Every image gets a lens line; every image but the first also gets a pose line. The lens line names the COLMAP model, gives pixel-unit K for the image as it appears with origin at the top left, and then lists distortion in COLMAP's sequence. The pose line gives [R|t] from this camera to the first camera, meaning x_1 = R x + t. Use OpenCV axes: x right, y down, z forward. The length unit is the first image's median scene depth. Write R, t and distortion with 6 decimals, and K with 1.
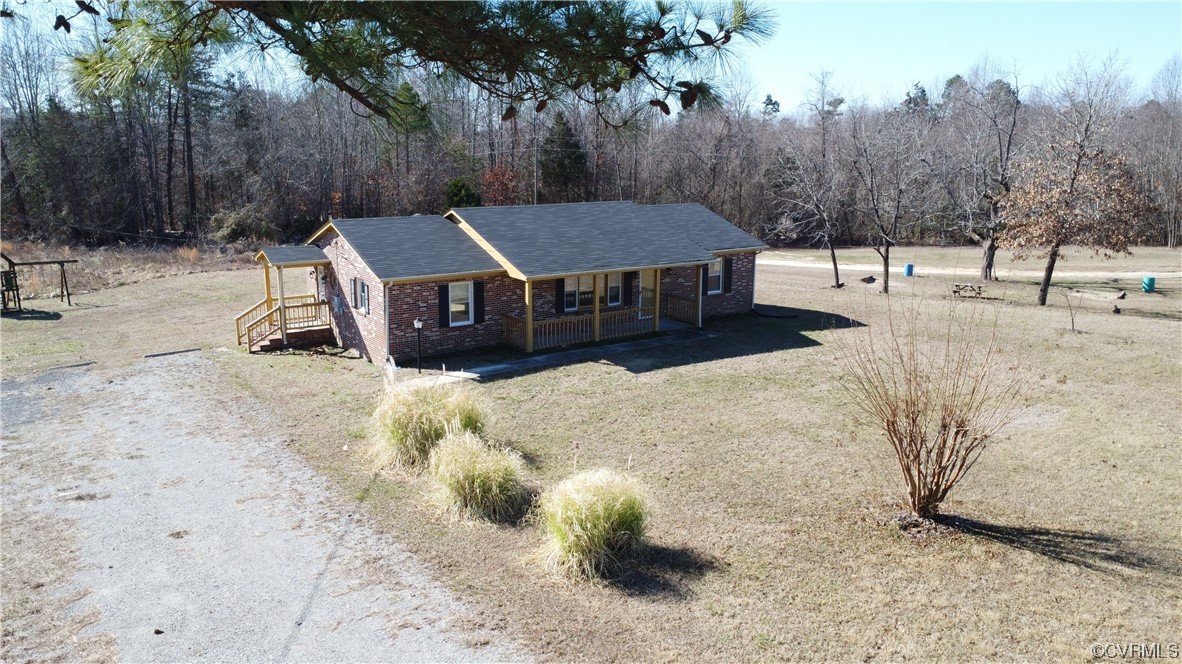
lens RADIAL K [[885.7, 0, 588.4], [0, 885.7, 330.8], [0, 0, 1]] dist [-0.006370, 0.006223]
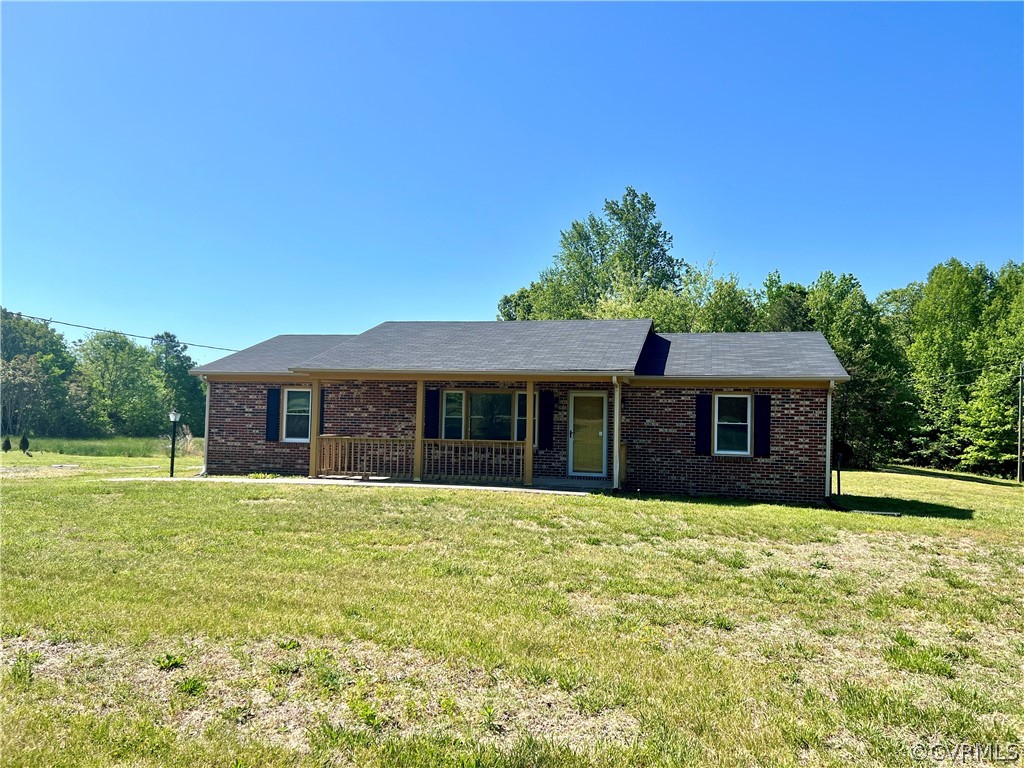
lens RADIAL K [[780.6, 0, 510.8], [0, 780.6, 385.7], [0, 0, 1]] dist [0.056212, -0.033357]
pose [[0.668520, -0.017373, -0.743491, 0.518183], [-0.175432, 0.967830, -0.180357, 0.038139], [0.722706, 0.251005, 0.643966, 0.674913]]
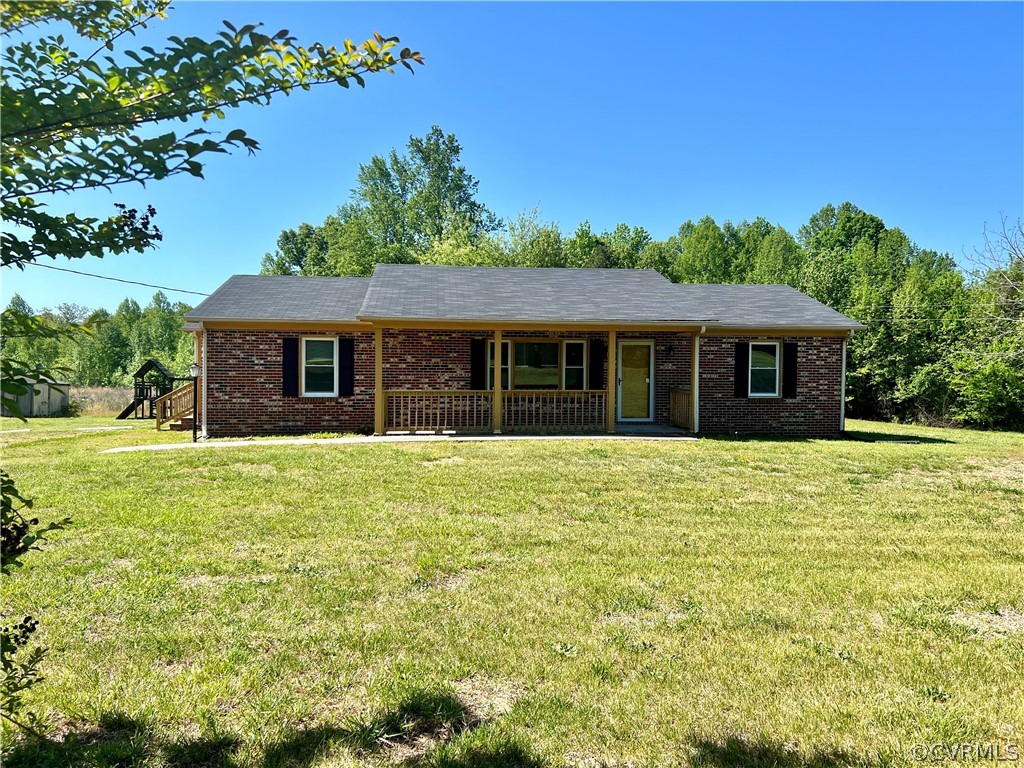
lens RADIAL K [[780.6, 0, 519.2], [0, 780.6, 376.3], [0, 0, 1]] dist [0.056212, -0.033357]
pose [[0.883796, 0.012892, -0.467694, 0.304515], [-0.103069, 0.980428, -0.167743, 0.068425], [0.456378, 0.196456, 0.867827, 0.516196]]
